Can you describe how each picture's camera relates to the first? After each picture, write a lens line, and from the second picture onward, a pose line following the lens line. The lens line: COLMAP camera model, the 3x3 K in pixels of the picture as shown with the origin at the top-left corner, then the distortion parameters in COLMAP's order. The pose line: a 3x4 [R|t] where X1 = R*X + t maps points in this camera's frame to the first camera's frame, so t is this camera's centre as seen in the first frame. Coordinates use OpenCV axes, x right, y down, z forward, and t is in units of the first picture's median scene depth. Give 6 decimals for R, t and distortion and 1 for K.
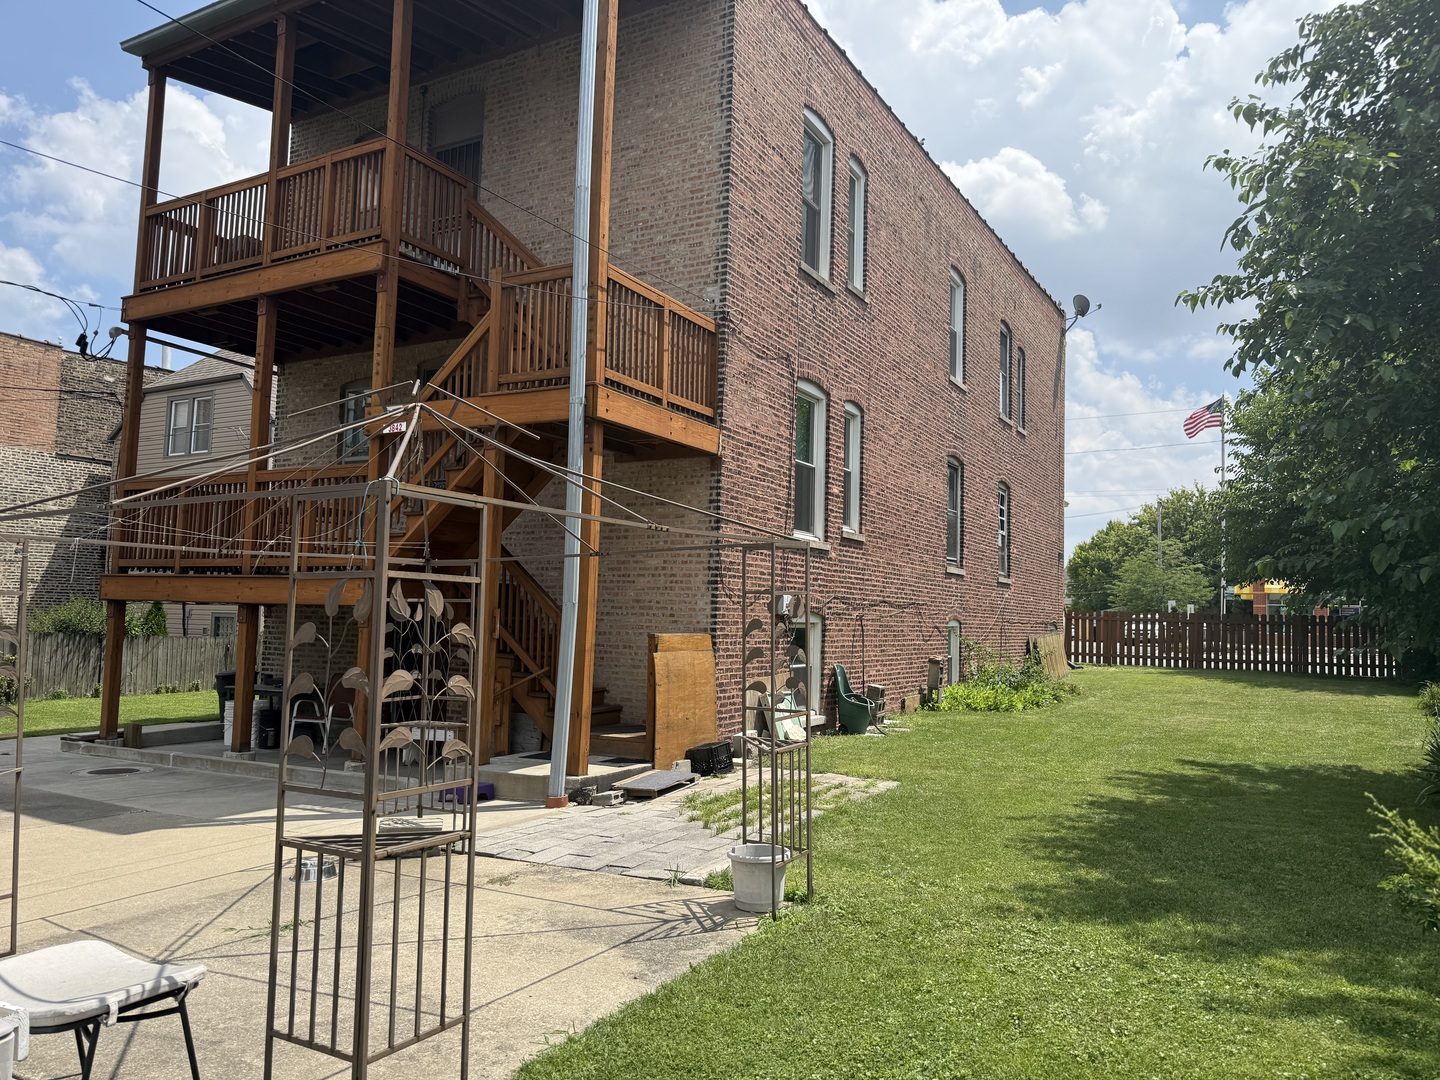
lens RADIAL K [[1006.6, 0, 713.7], [0, 1006.6, 550.1], [0, 0, 1]] dist [0.115870, -0.182935]
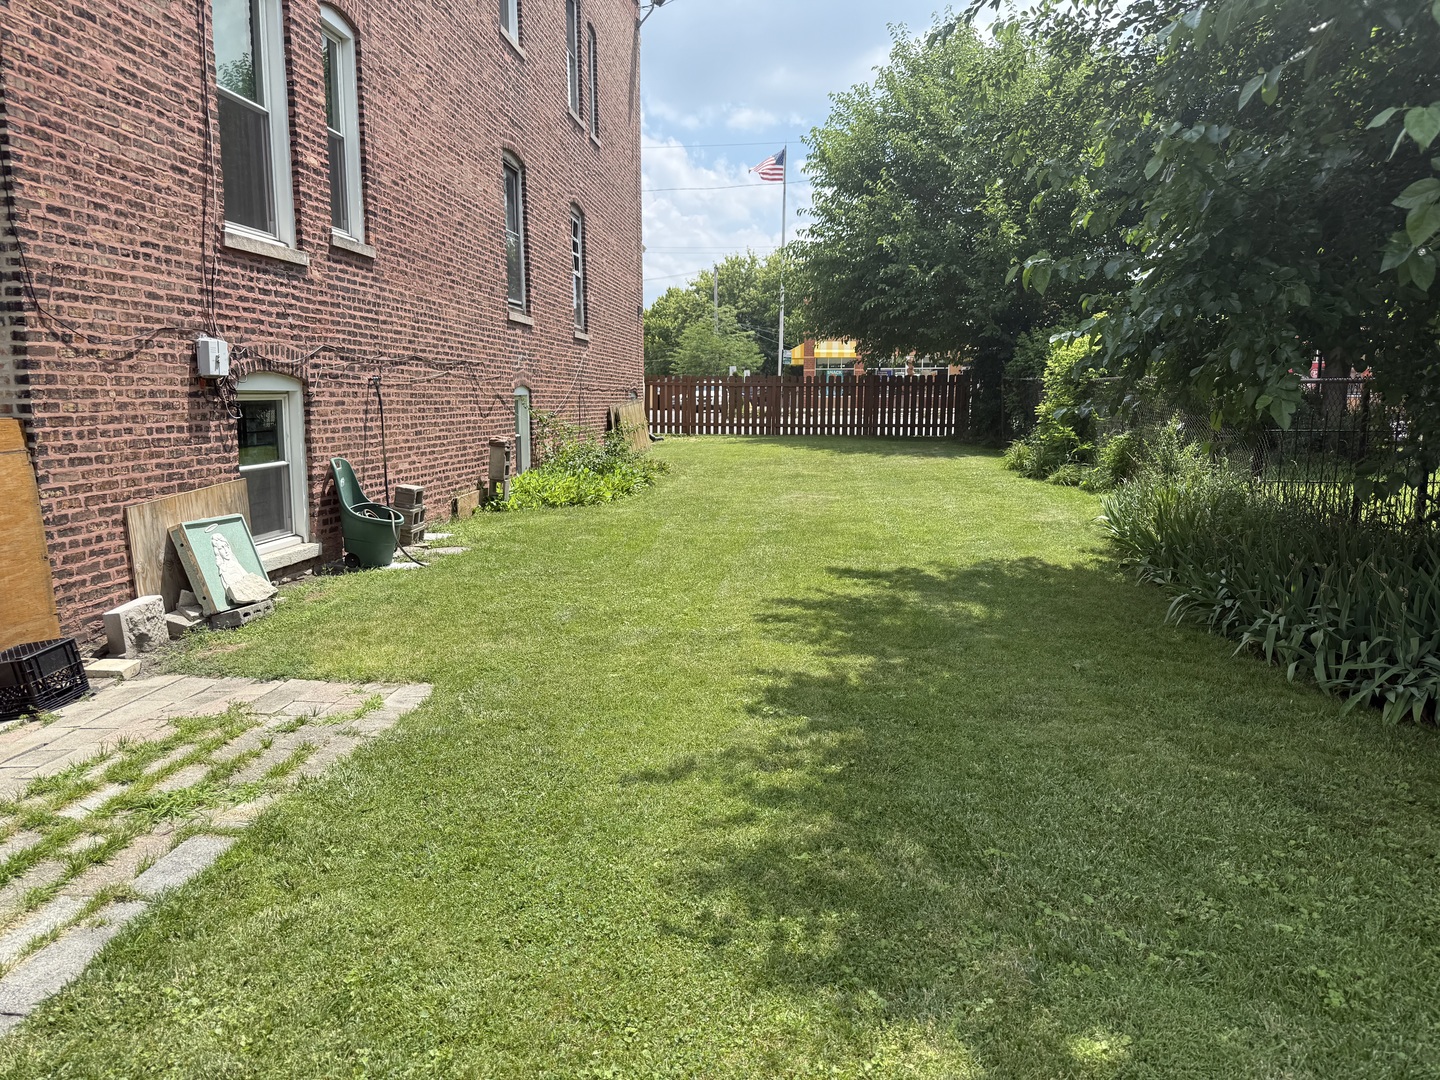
lens RADIAL K [[1006.6, 0, 713.7], [0, 1006.6, 550.1], [0, 0, 1]] dist [0.115870, -0.182935]
pose [[0.913510, -0.084034, 0.398042, 0.071730], [-0.006173, 0.975457, 0.220104, 0.026134], [-0.406769, -0.203524, 0.890571, 0.306083]]
